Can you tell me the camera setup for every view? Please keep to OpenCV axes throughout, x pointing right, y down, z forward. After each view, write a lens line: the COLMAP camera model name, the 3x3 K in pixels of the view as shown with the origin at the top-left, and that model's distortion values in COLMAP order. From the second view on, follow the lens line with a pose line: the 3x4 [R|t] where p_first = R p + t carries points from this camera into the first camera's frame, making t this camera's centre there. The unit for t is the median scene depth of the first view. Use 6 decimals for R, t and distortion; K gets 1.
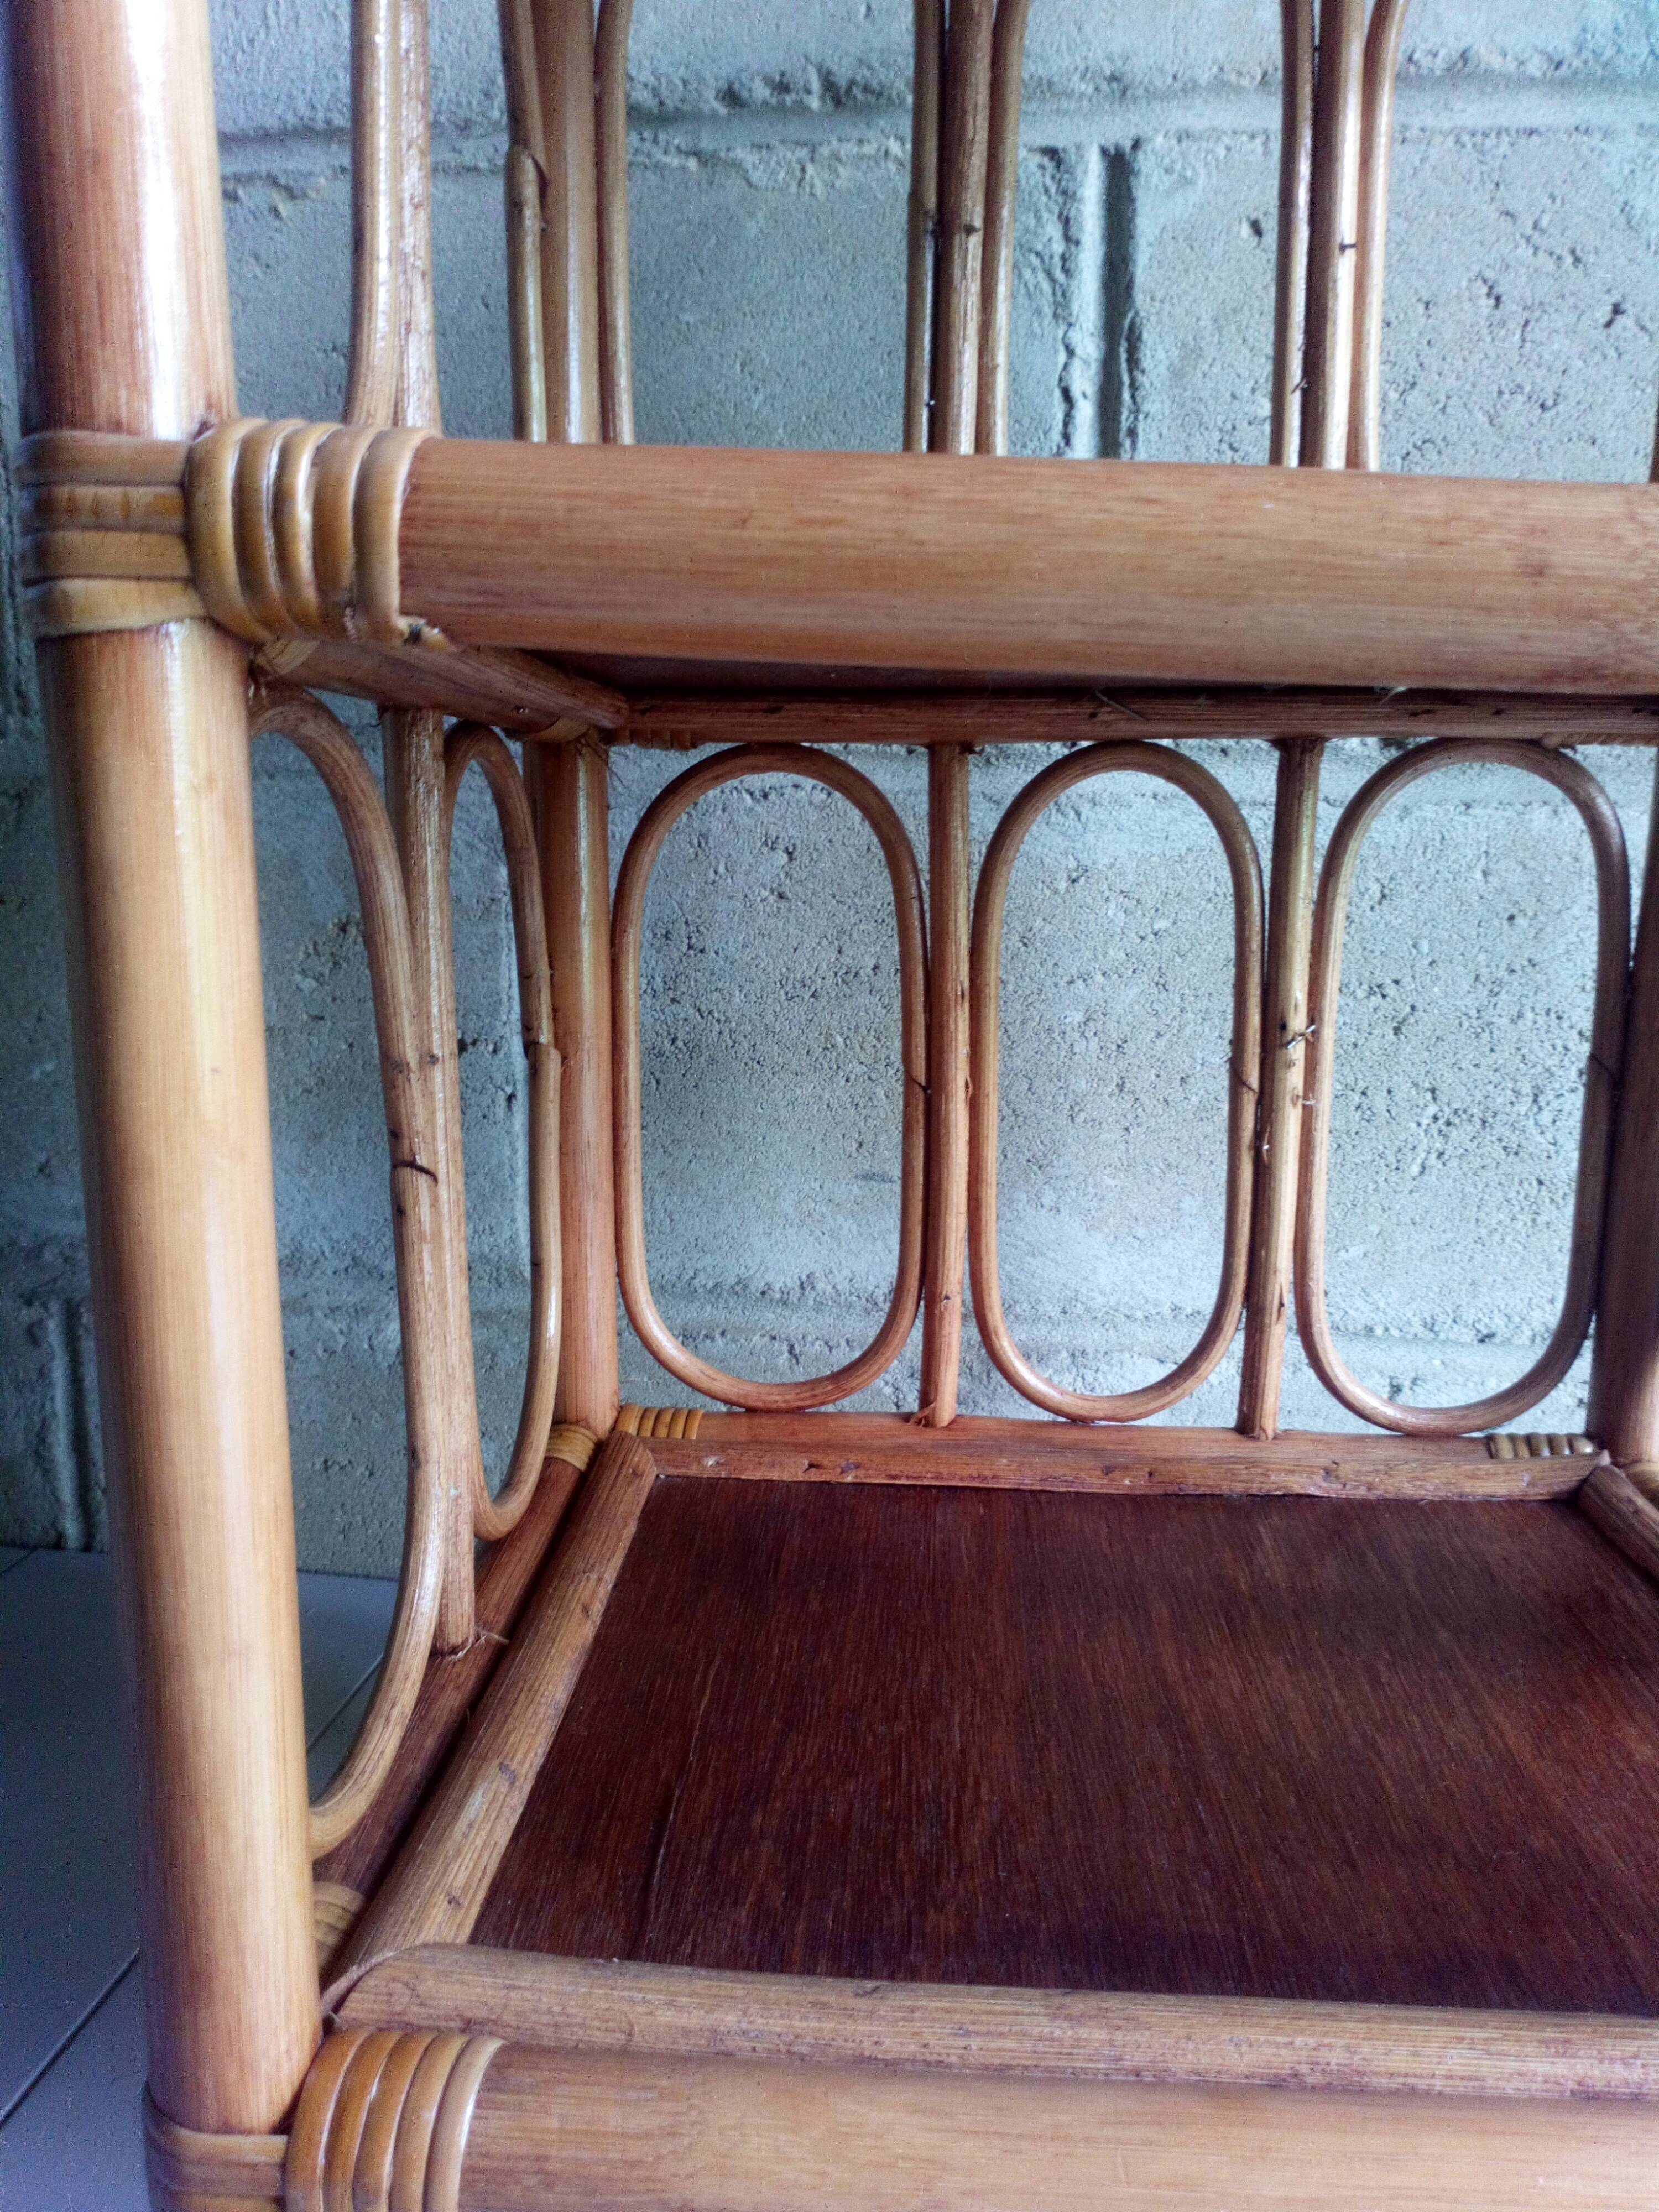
lens RADIAL K [[1676.0, 0, 835.2], [0, 1676.0, 1105.1], [0, 0, 1]] dist [0.101900, -0.142760]
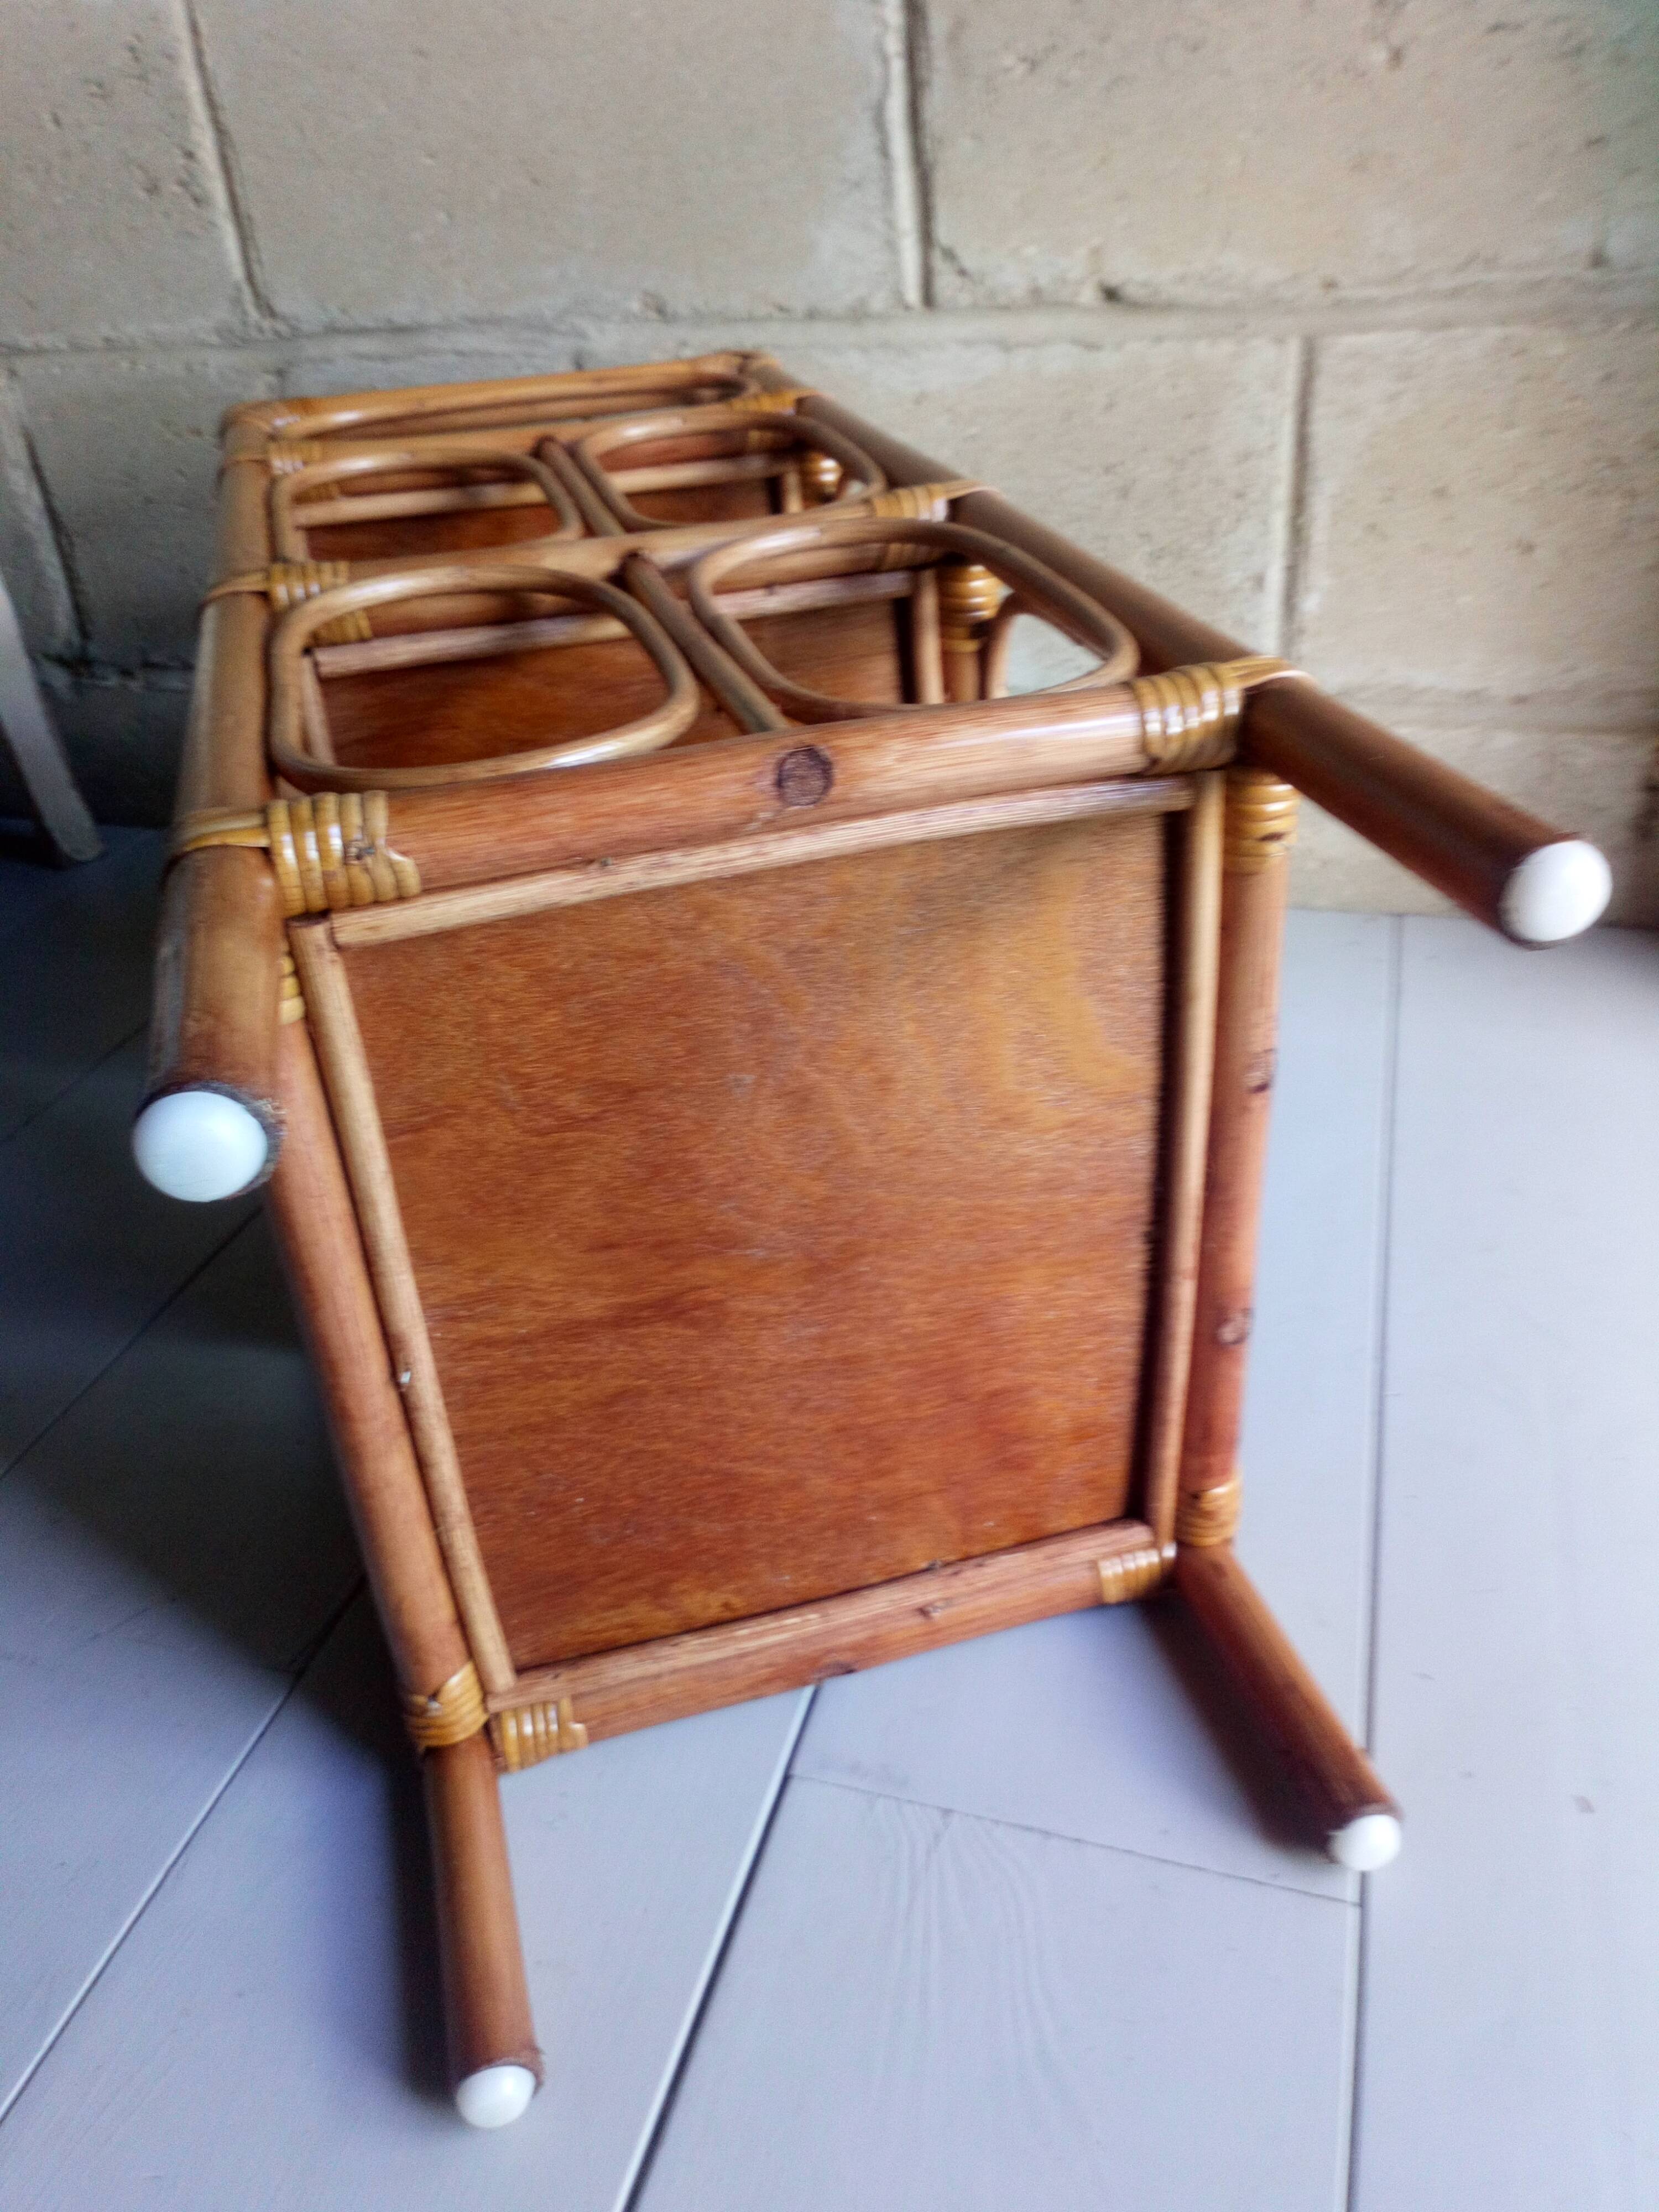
lens RADIAL K [[1701.1, 0, 834.4], [0, 1701.1, 1107.7], [0, 0, 1]] dist [0.054730, -0.085172]
pose [[0.984647, 0.004211, -0.174504, 0.363333], [0.064437, 0.920330, 0.385799, -0.156878], [0.162226, -0.391120, 0.905929, -0.731457]]
